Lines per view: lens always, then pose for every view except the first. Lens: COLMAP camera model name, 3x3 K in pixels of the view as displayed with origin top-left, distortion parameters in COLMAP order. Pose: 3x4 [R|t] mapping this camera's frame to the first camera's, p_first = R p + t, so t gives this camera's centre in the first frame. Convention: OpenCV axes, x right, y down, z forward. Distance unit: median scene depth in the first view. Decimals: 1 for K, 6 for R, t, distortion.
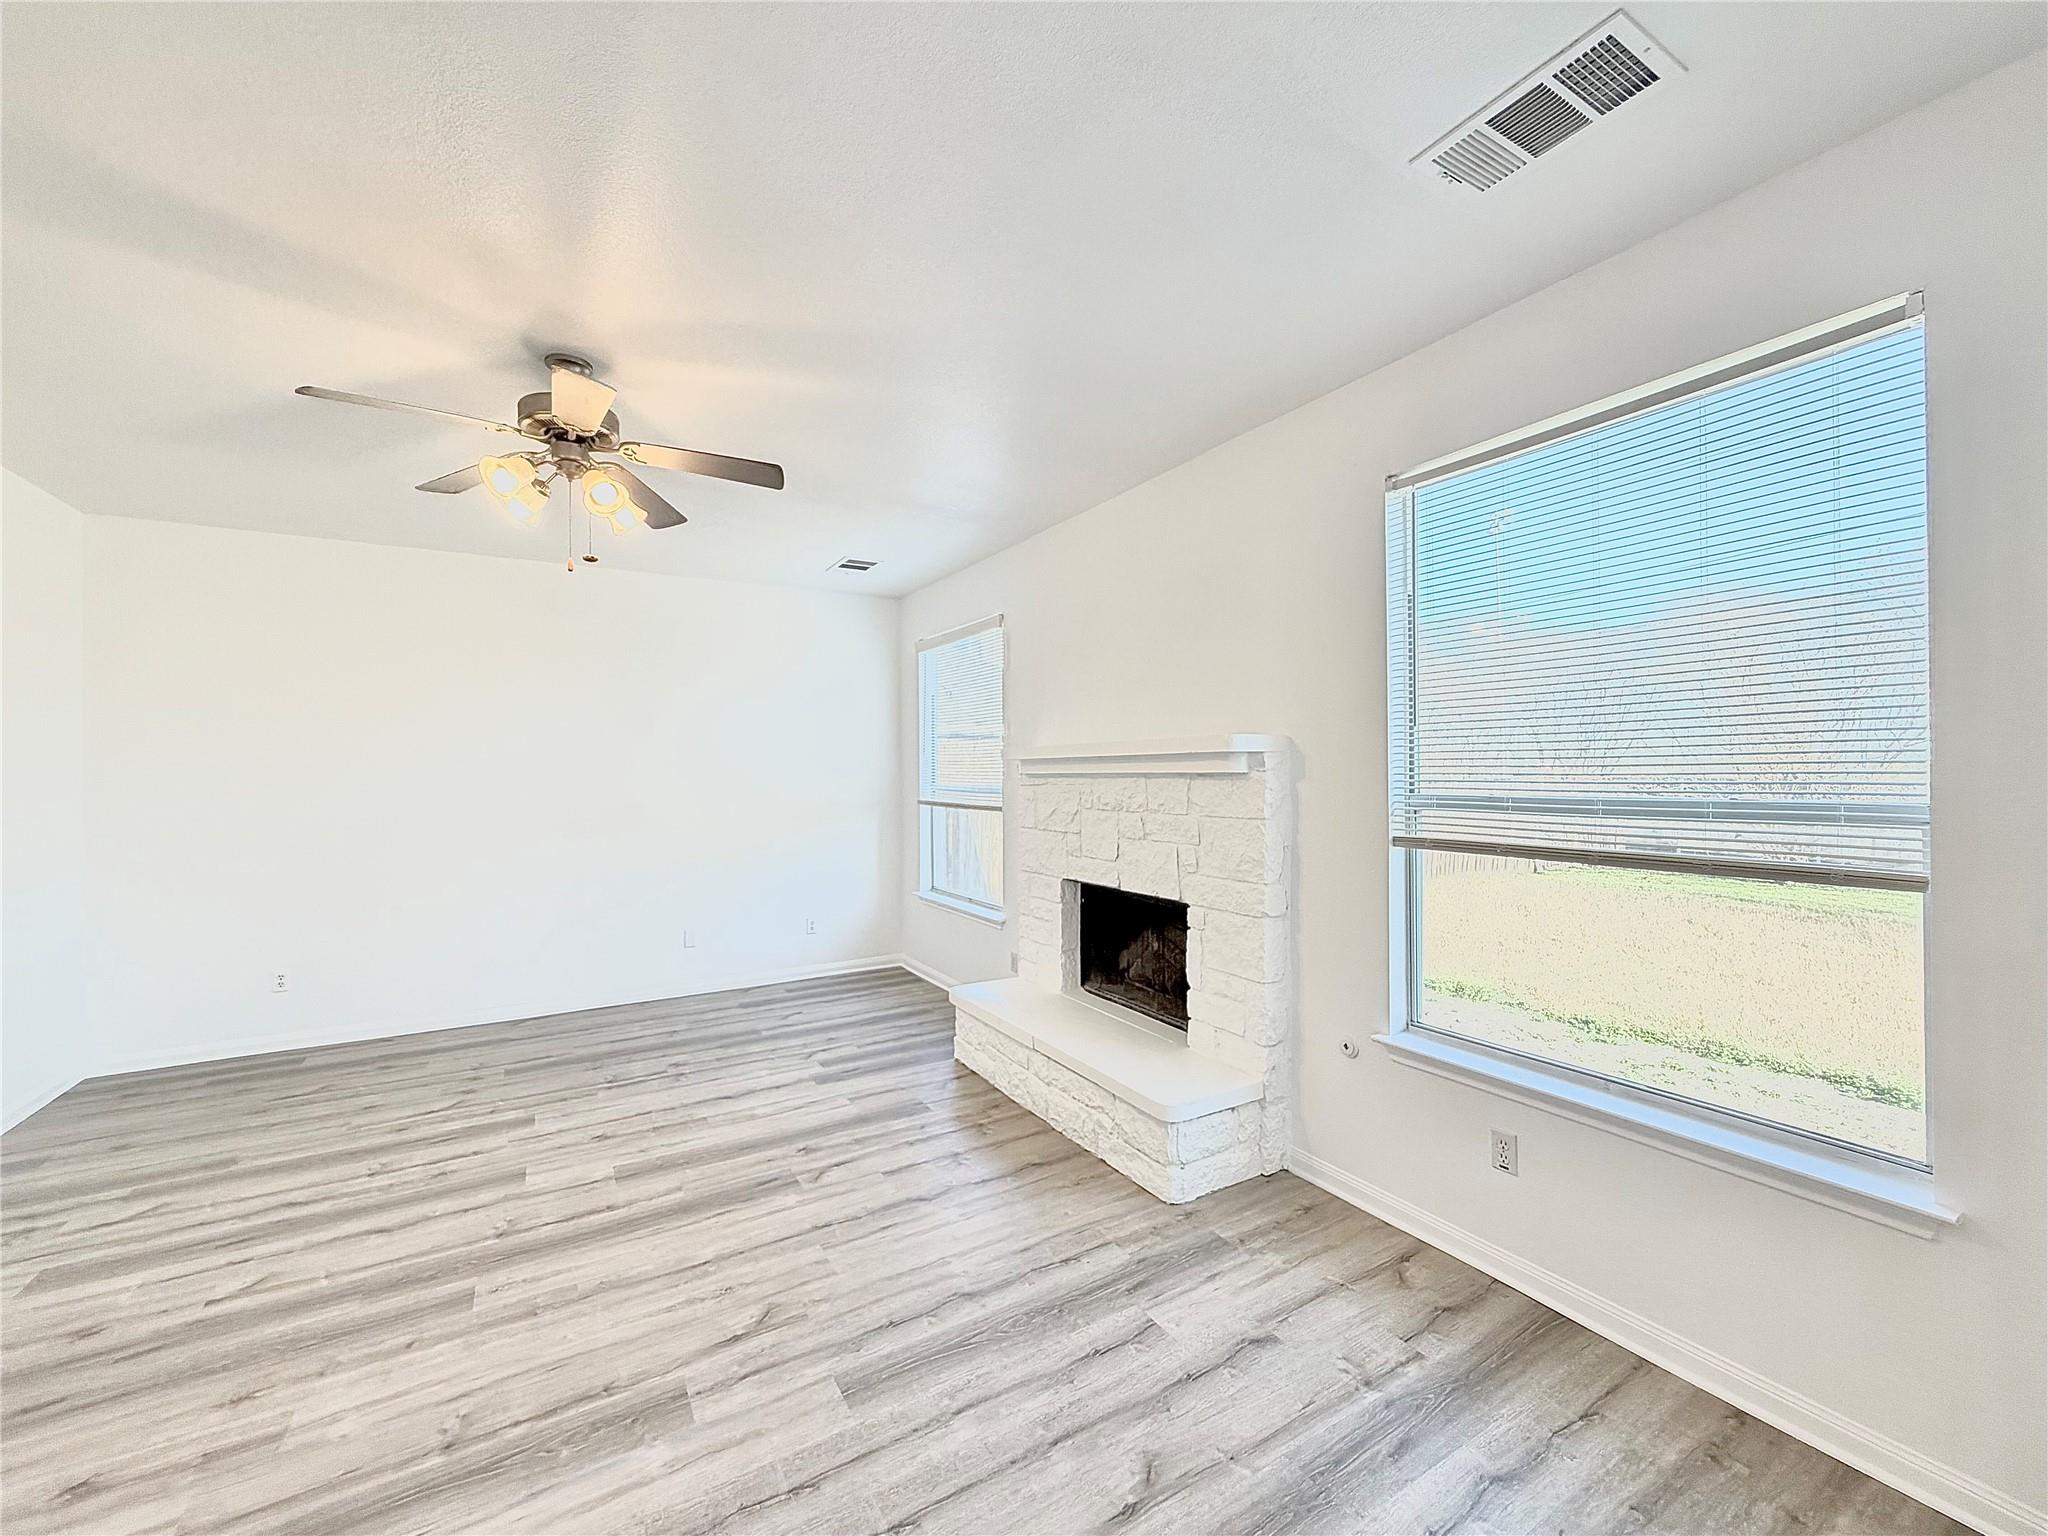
lens RADIAL K [[816.3, 0, 1021.3], [0, 816.3, 773.9], [0, 0, 1]] dist [-0.001207, 0.000385]
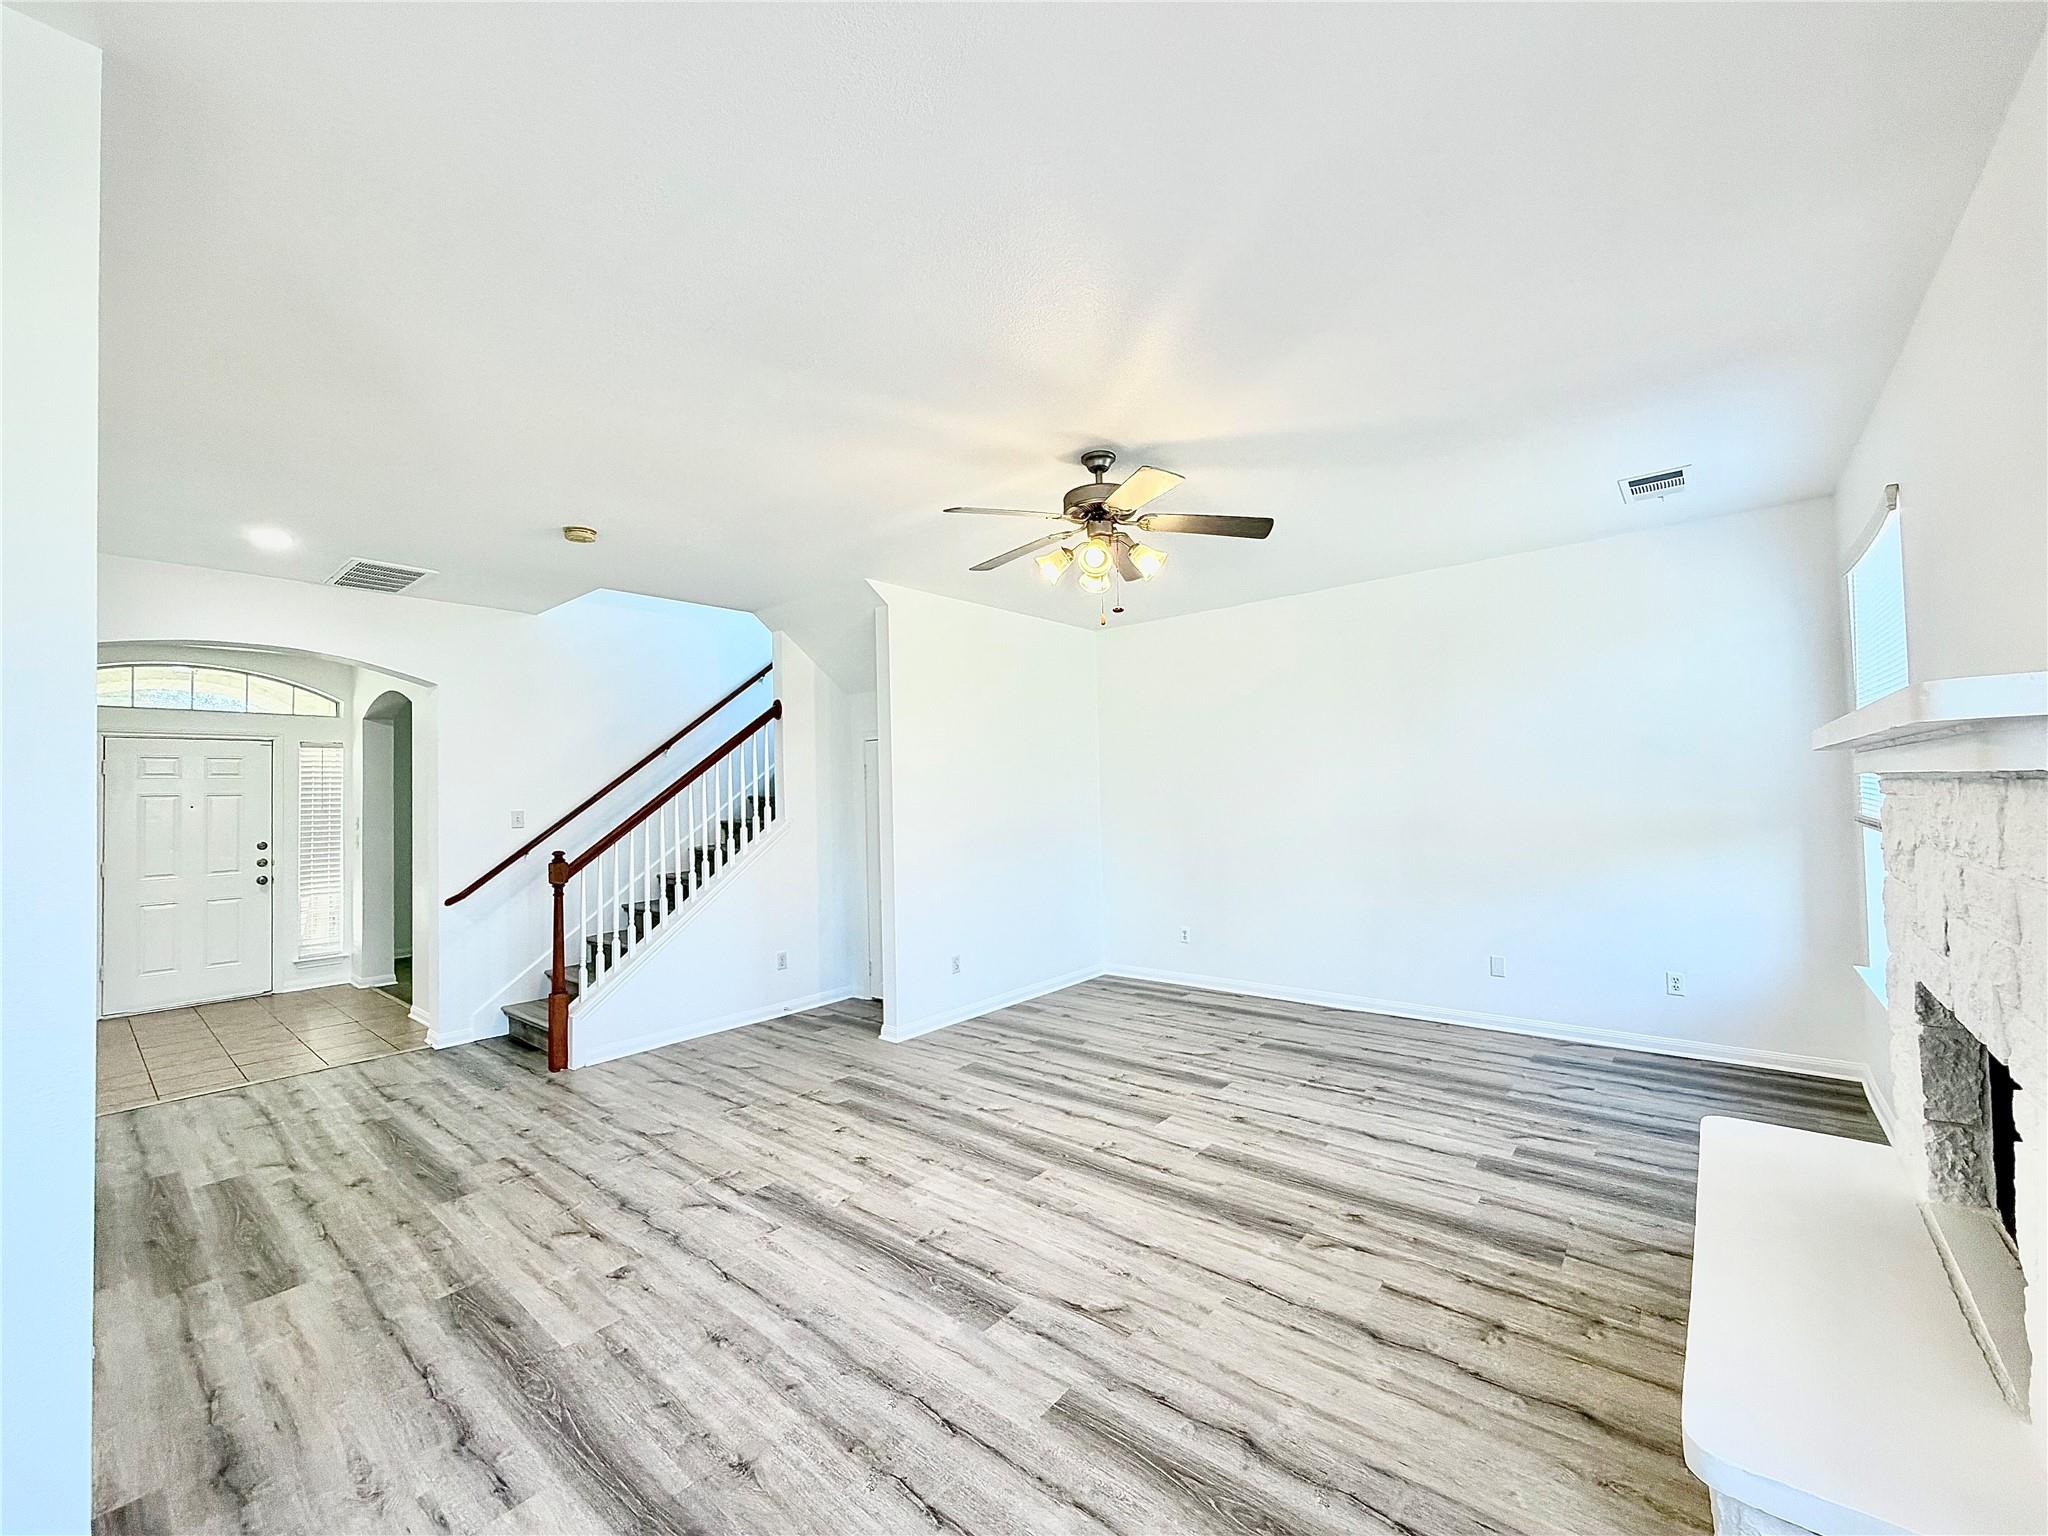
lens RADIAL K [[816.3, 0, 1024.1], [0, 816.3, 776.4], [0, 0, 1]] dist [-0.001207, 0.000385]
pose [[0.331380, -0.022476, -0.943230, 0.471322], [0.022989, 0.999612, -0.015743, -0.003621], [0.943217, -0.016467, 0.331768, 0.405615]]
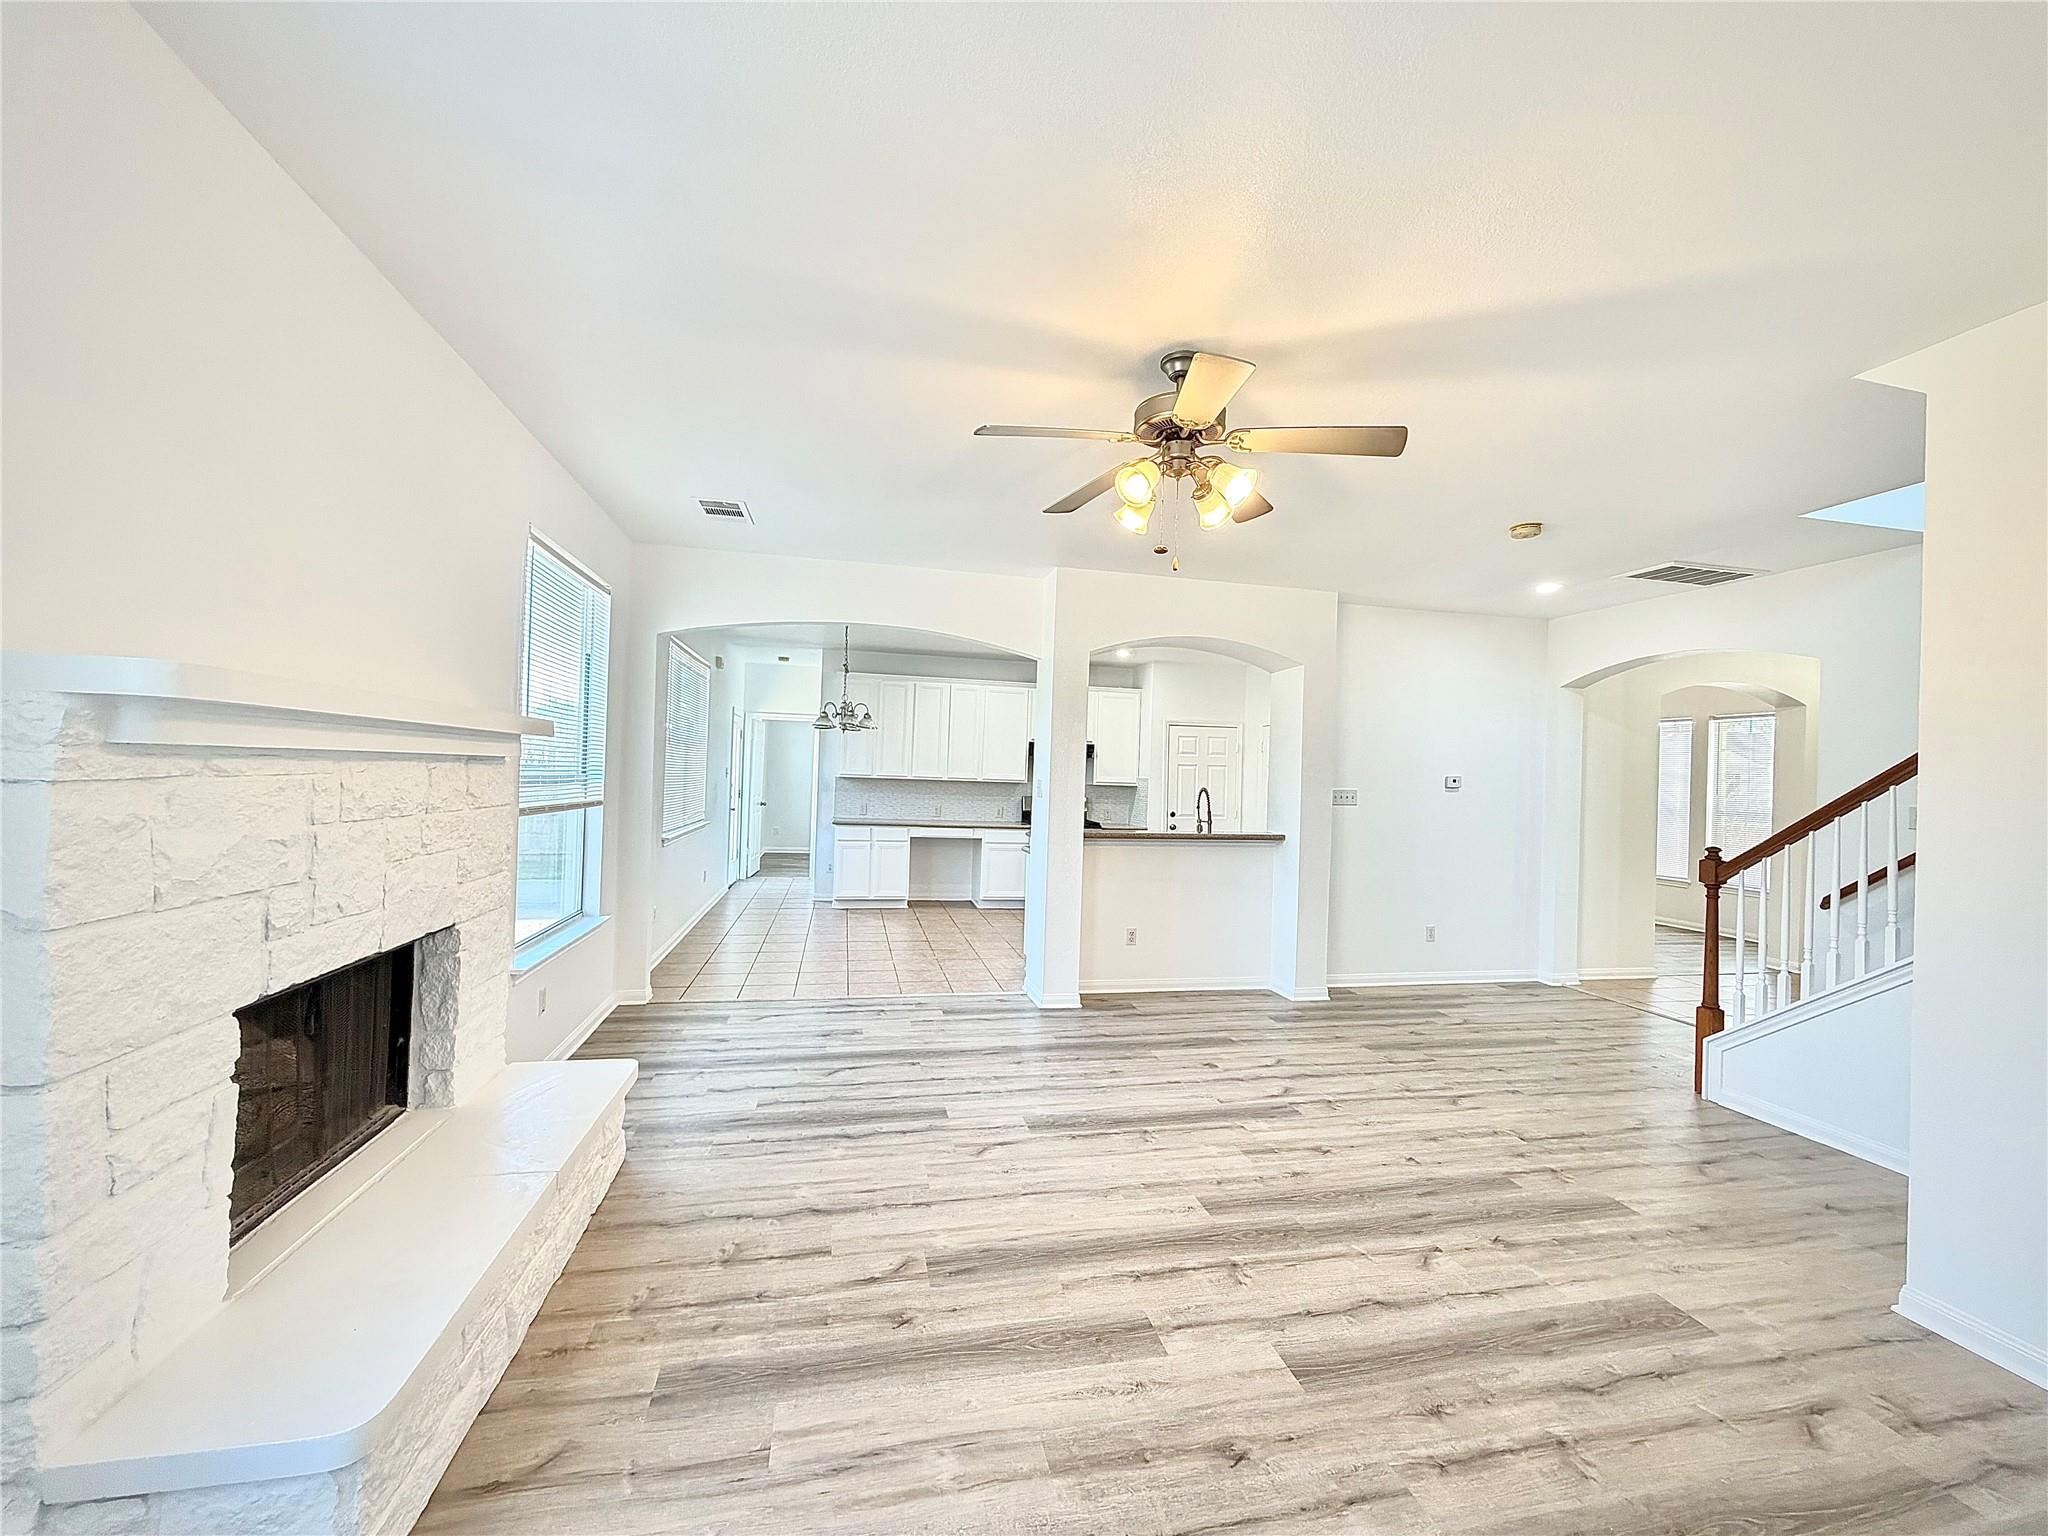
lens RADIAL K [[816.3, 0, 1024.7], [0, 816.3, 763.8], [0, 0, 1]] dist [-0.001207, 0.000385]
pose [[-0.949682, -0.020147, 0.312568, -0.593045], [-0.026150, 0.999545, -0.015027, 0.004912], [-0.312123, -0.022445, -0.949776, 1.703846]]
